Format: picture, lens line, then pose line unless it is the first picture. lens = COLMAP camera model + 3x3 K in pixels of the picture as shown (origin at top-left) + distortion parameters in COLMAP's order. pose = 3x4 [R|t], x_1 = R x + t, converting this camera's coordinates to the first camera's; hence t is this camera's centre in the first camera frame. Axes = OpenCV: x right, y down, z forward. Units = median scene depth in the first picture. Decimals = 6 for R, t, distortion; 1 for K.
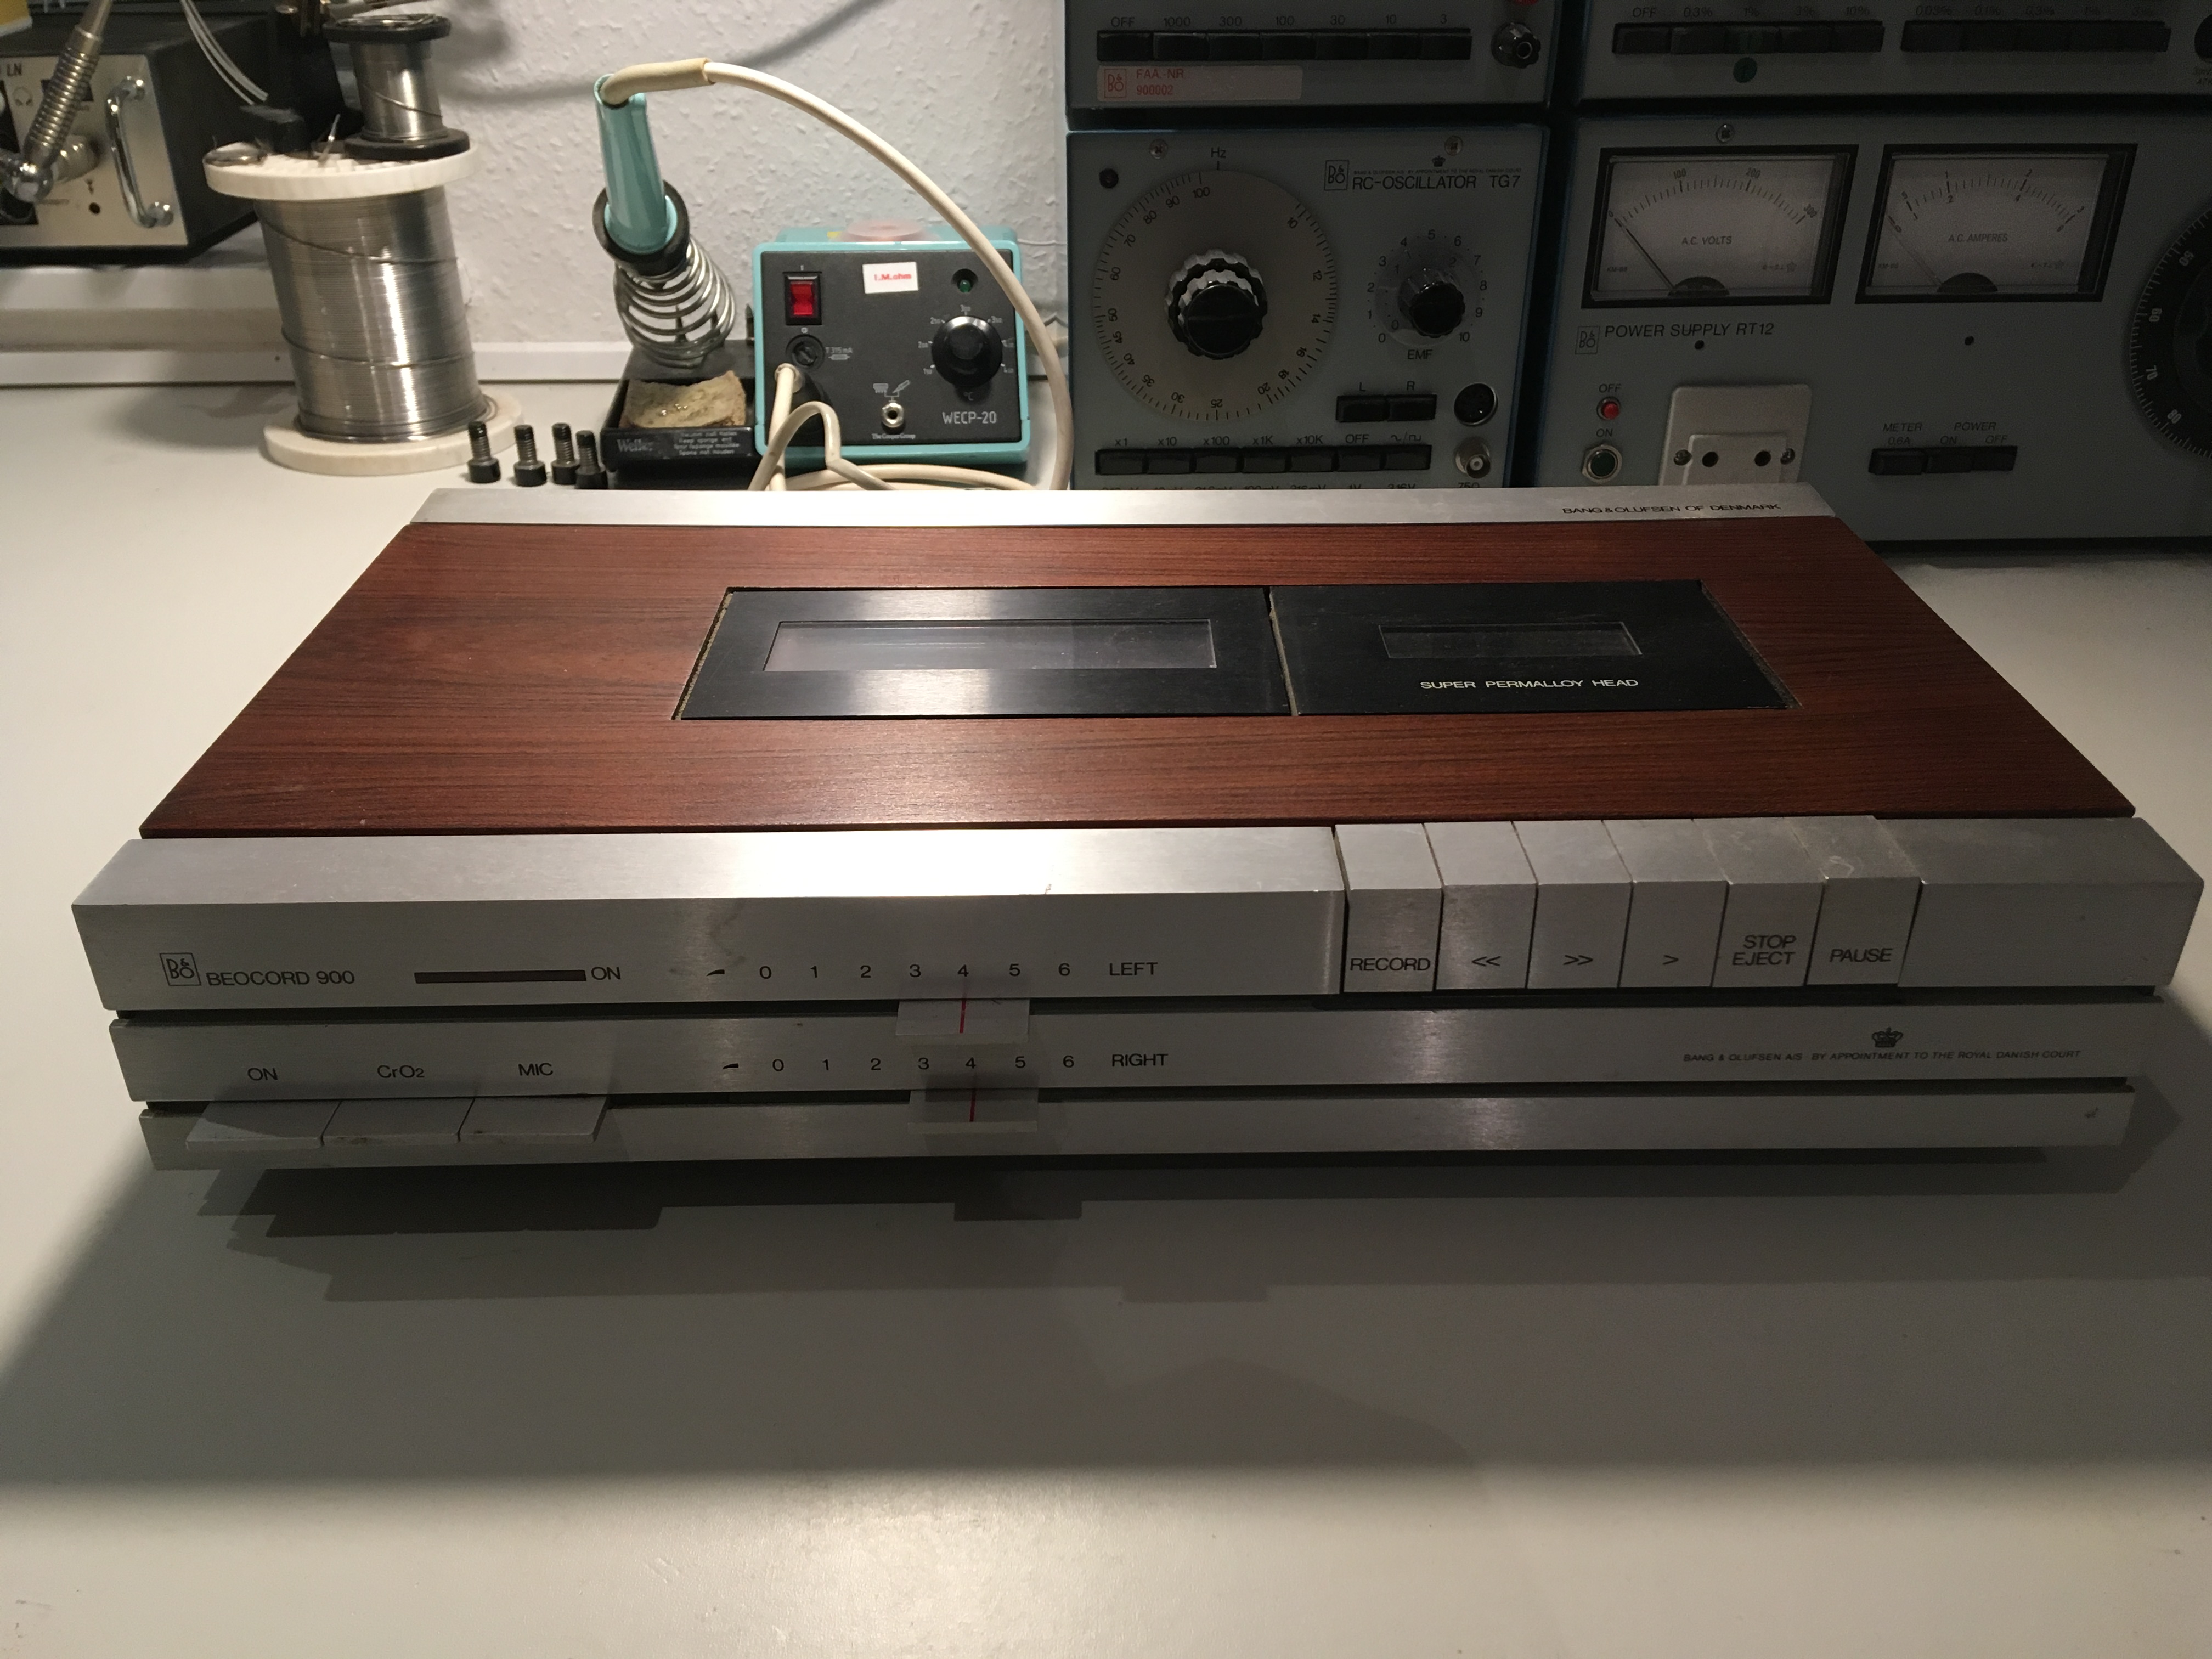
lens RADIAL K [[1923.3, 0, 1095.3], [0, 1923.3, 842.4], [0, 0, 1]] dist [0.101801, -0.176723]
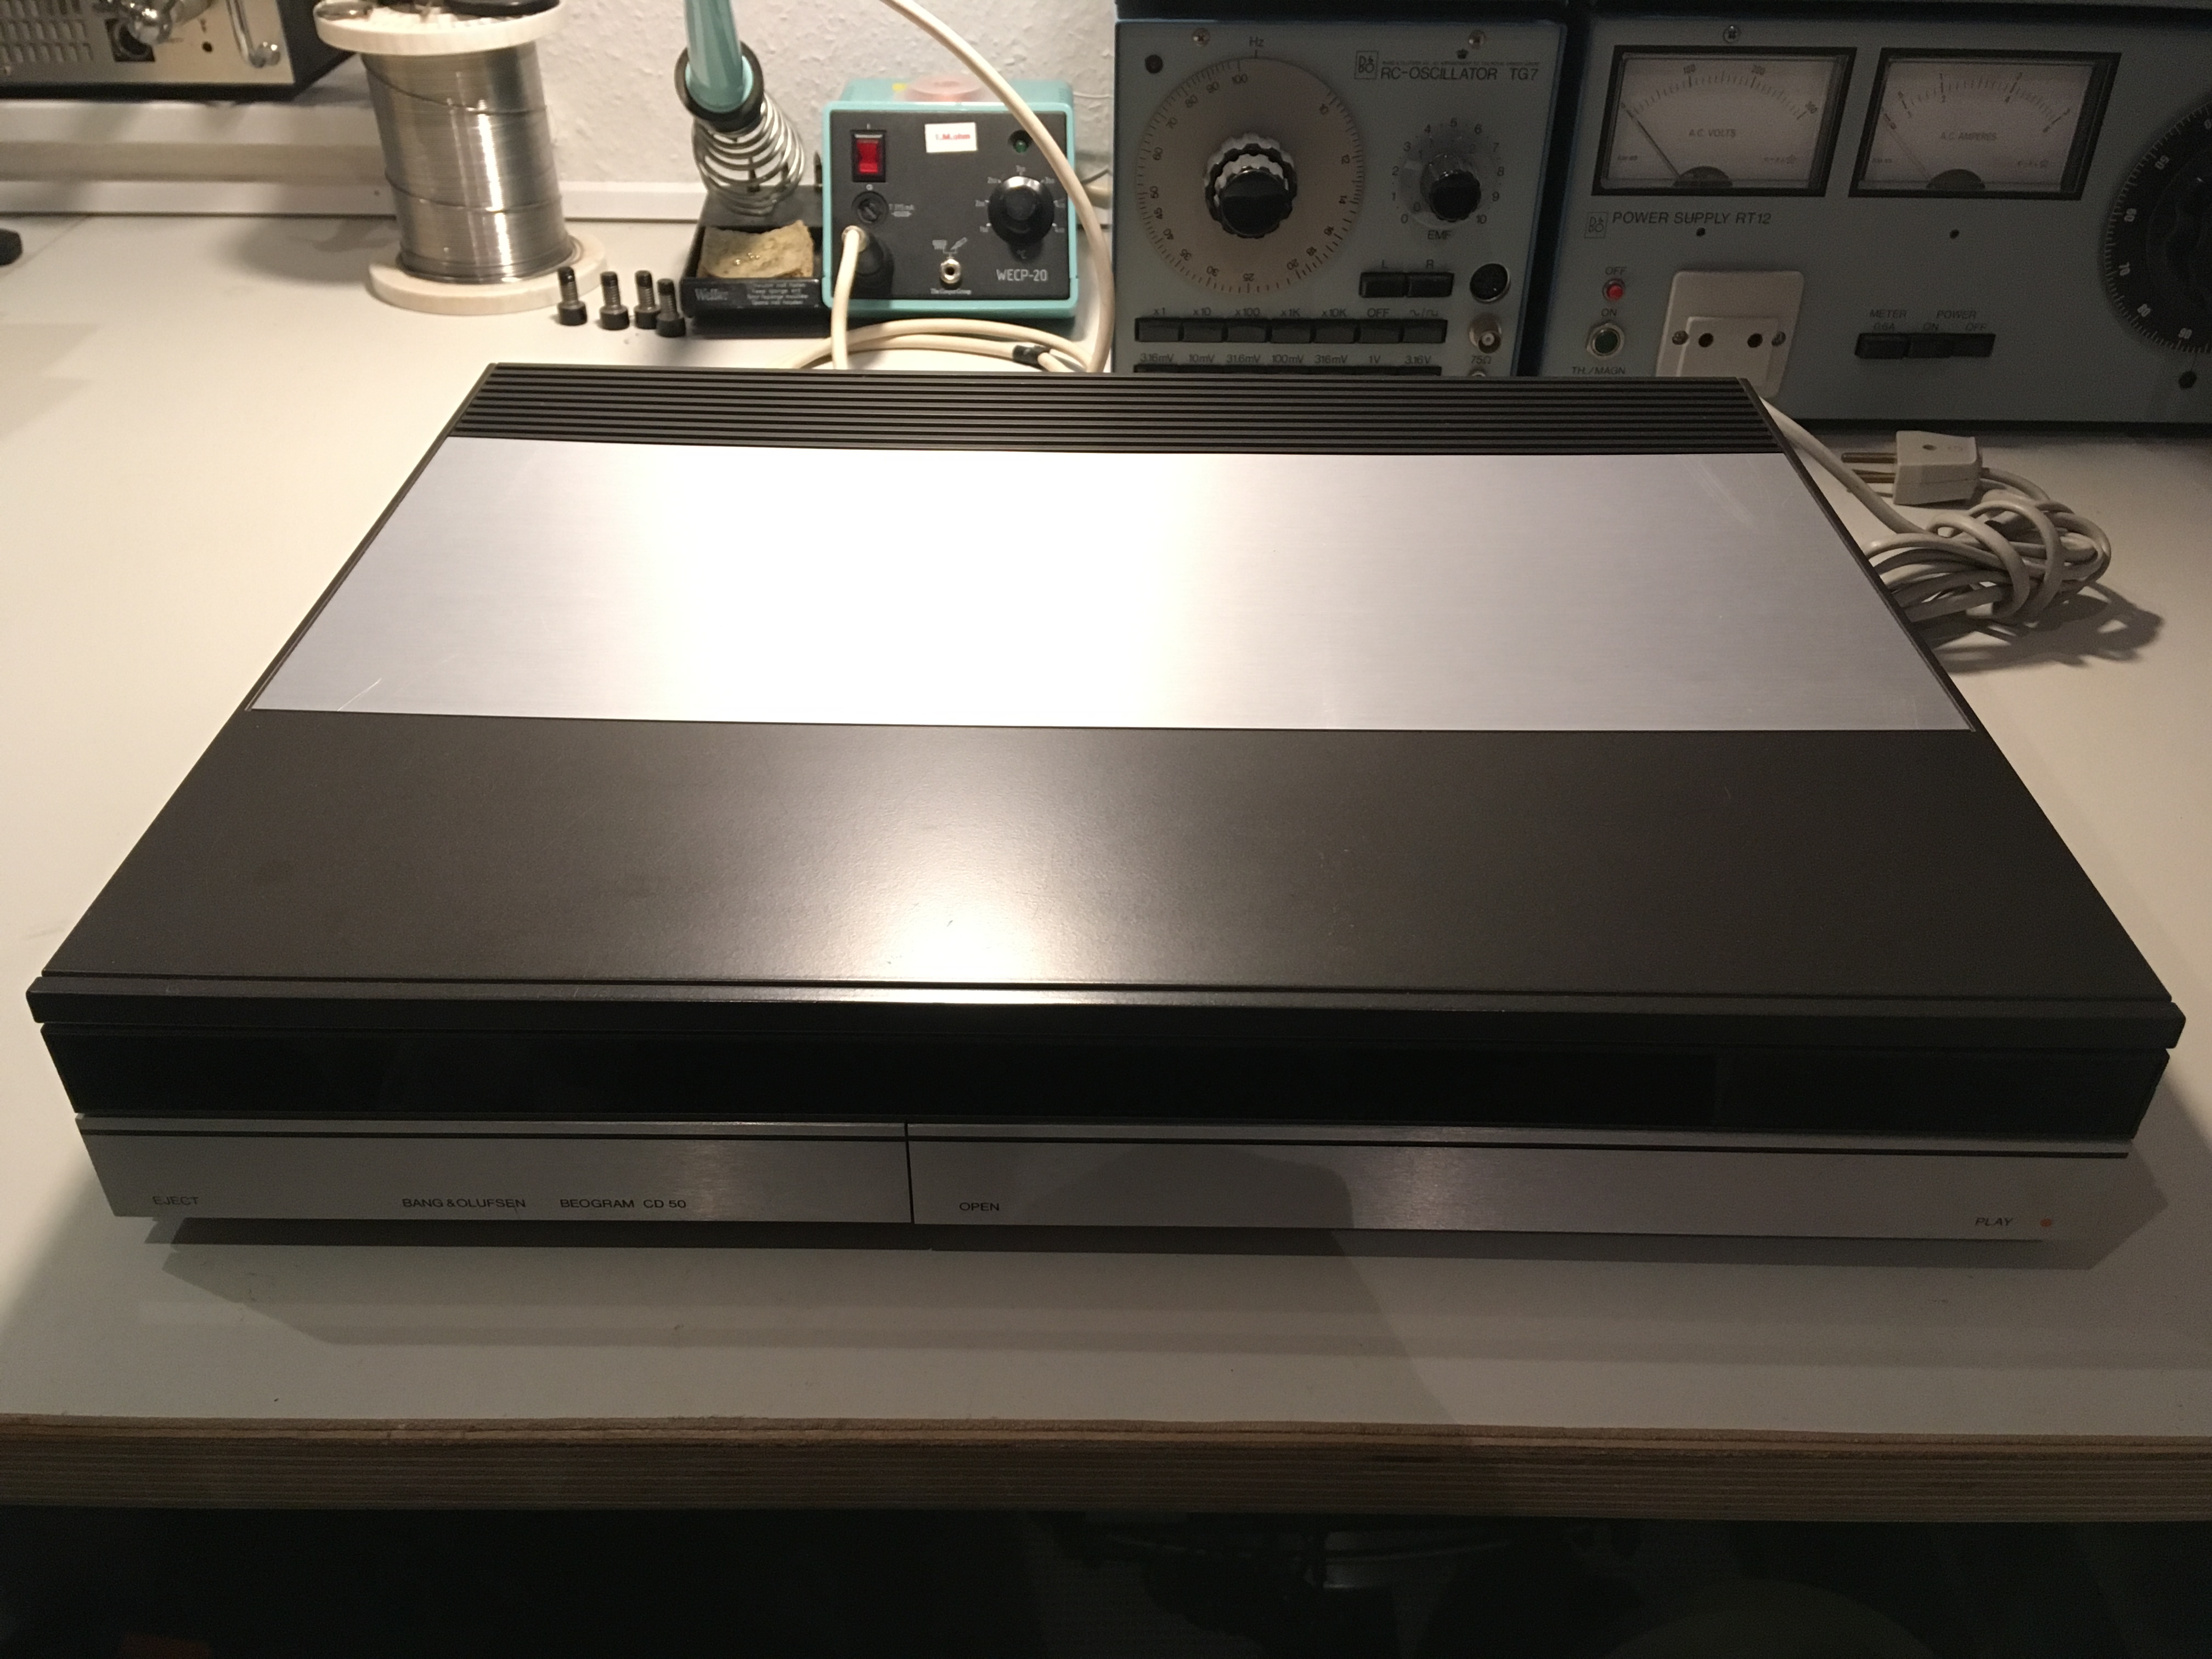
lens RADIAL K [[1923.3, 0, 1091.6], [0, 1923.3, 855.6], [0, 0, 1]] dist [0.101801, -0.176723]
pose [[0.999114, 0.031858, -0.027497, 0.013517], [-0.028716, 0.993741, 0.107959, -0.017985], [0.030764, -0.107073, 0.993775, -0.101518]]
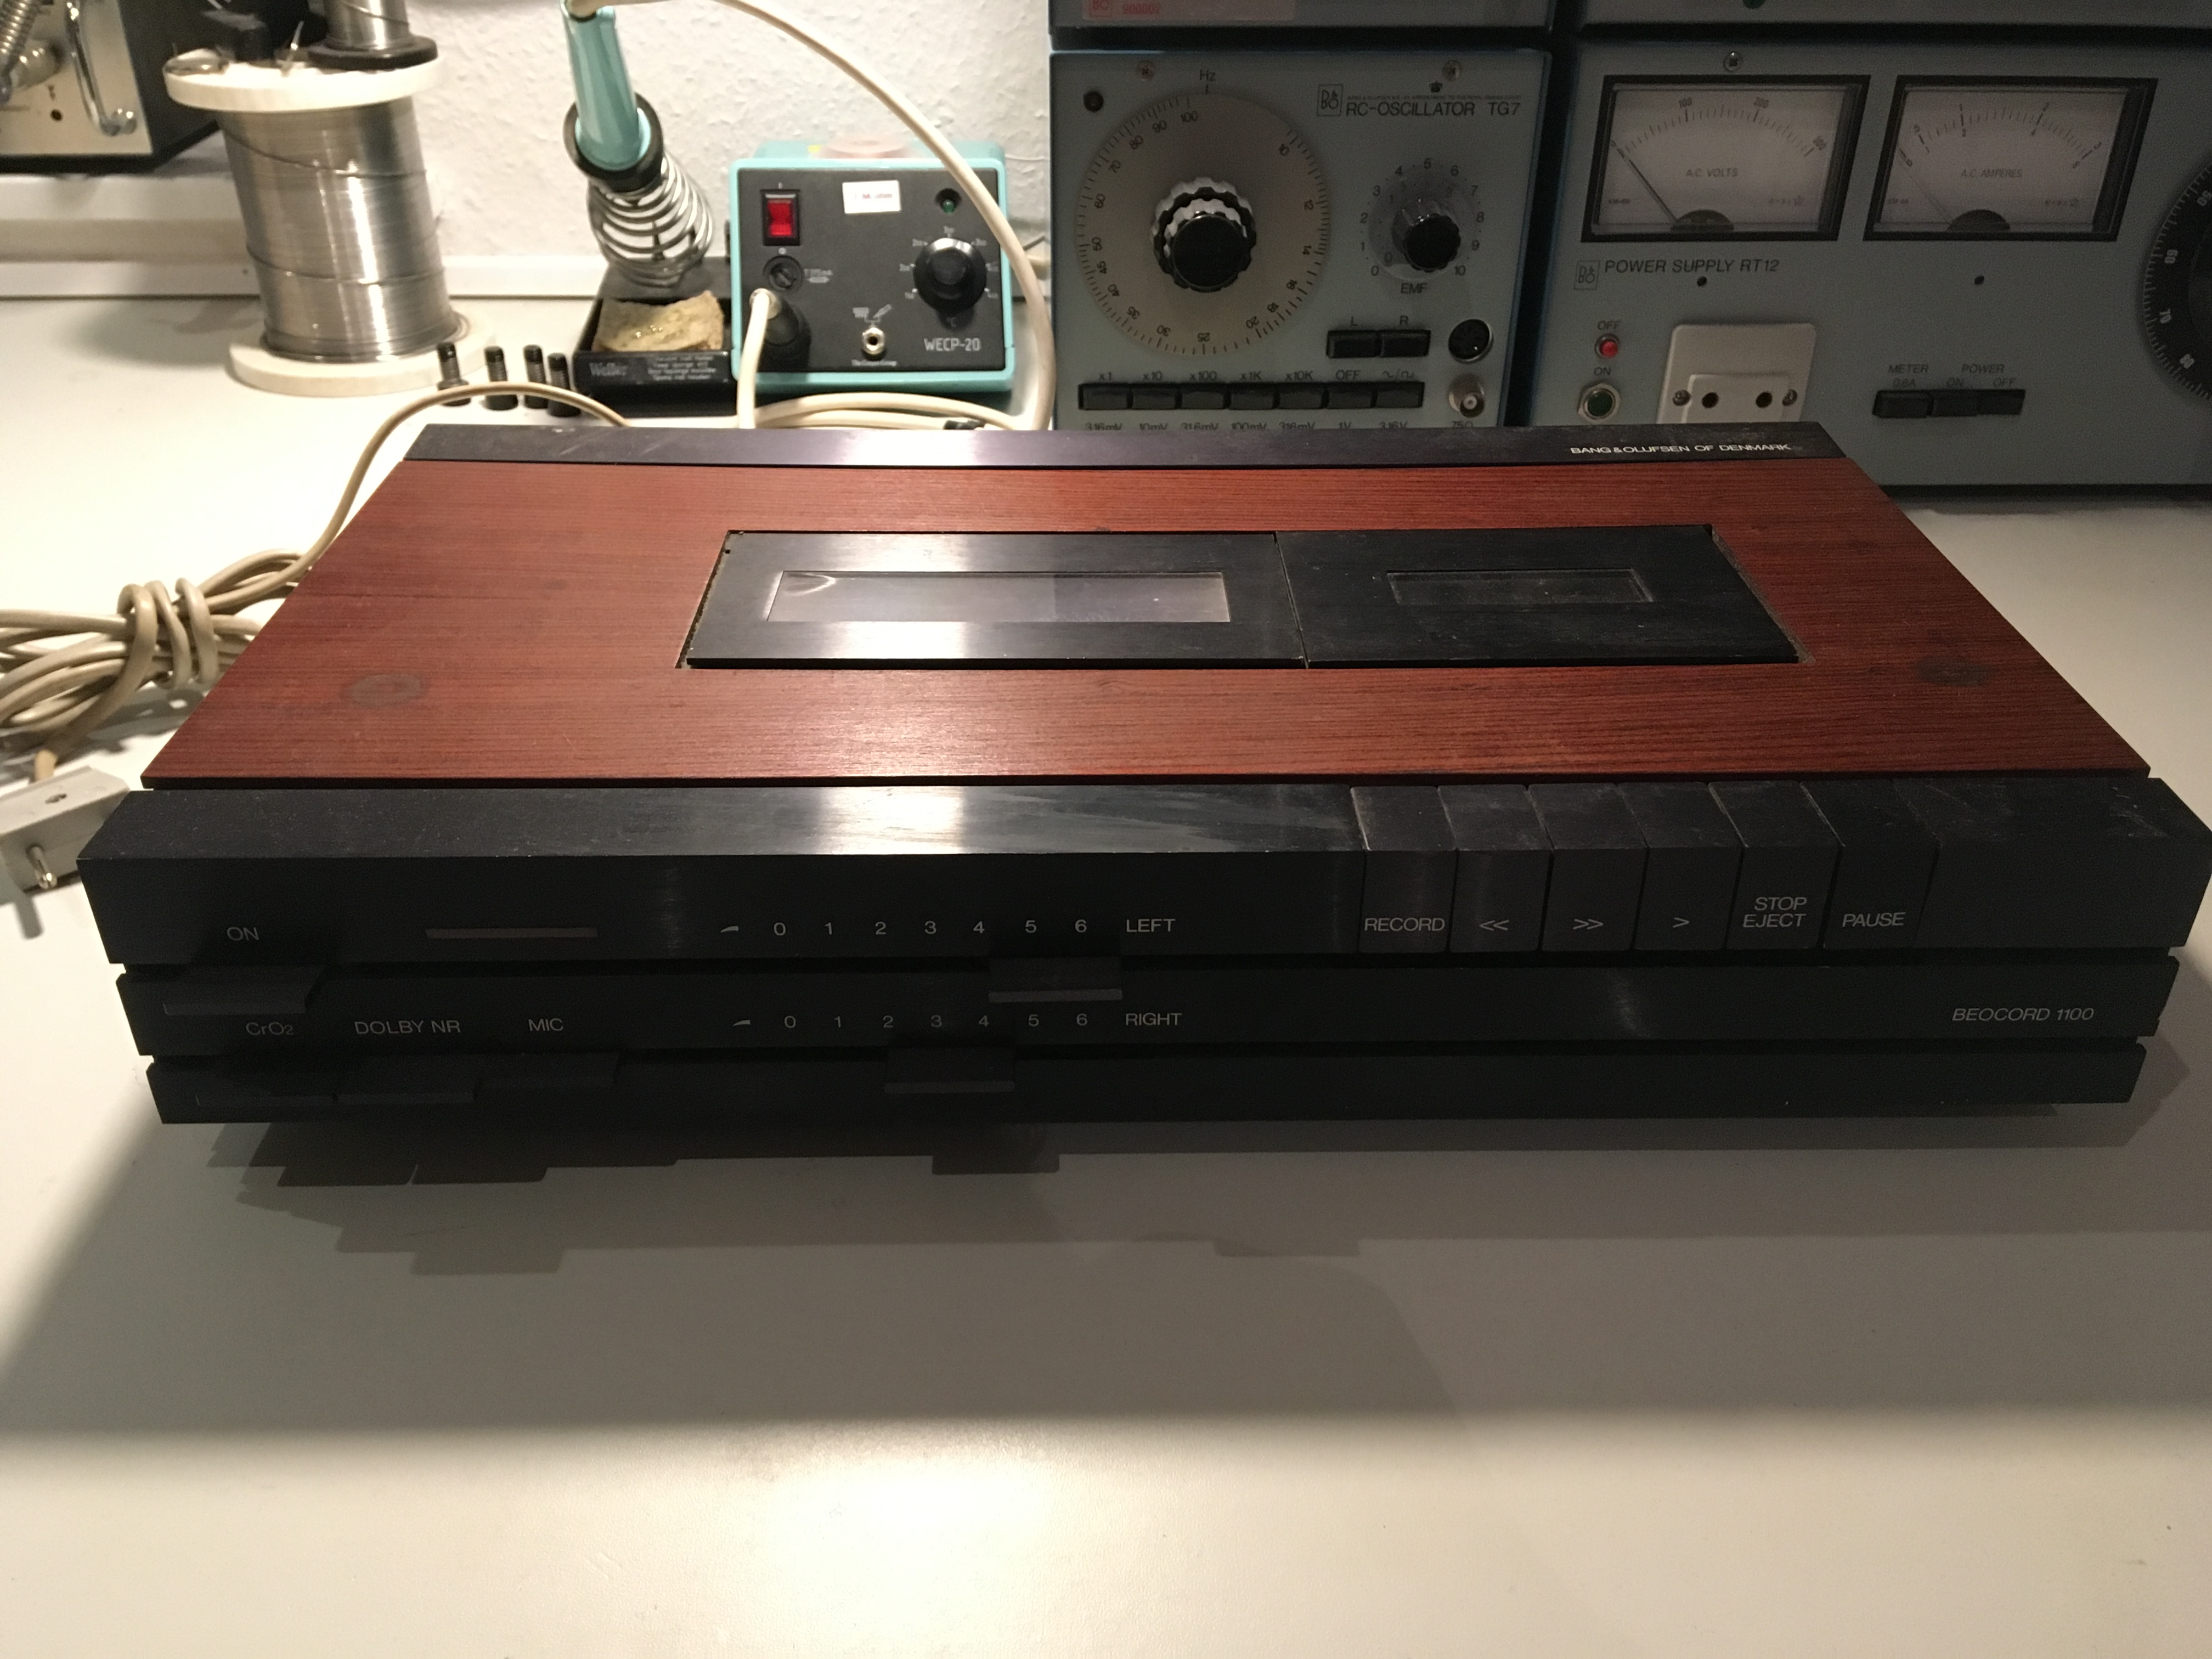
lens RADIAL K [[1923.3, 0, 1094.5], [0, 1923.3, 847.7], [0, 0, 1]] dist [0.101801, -0.176723]
pose [[0.999944, 0.010546, 0.000293, 0.009236], [-0.010547, 0.998620, 0.051447, -0.018113], [0.000250, -0.051447, 0.998676, 0.013976]]
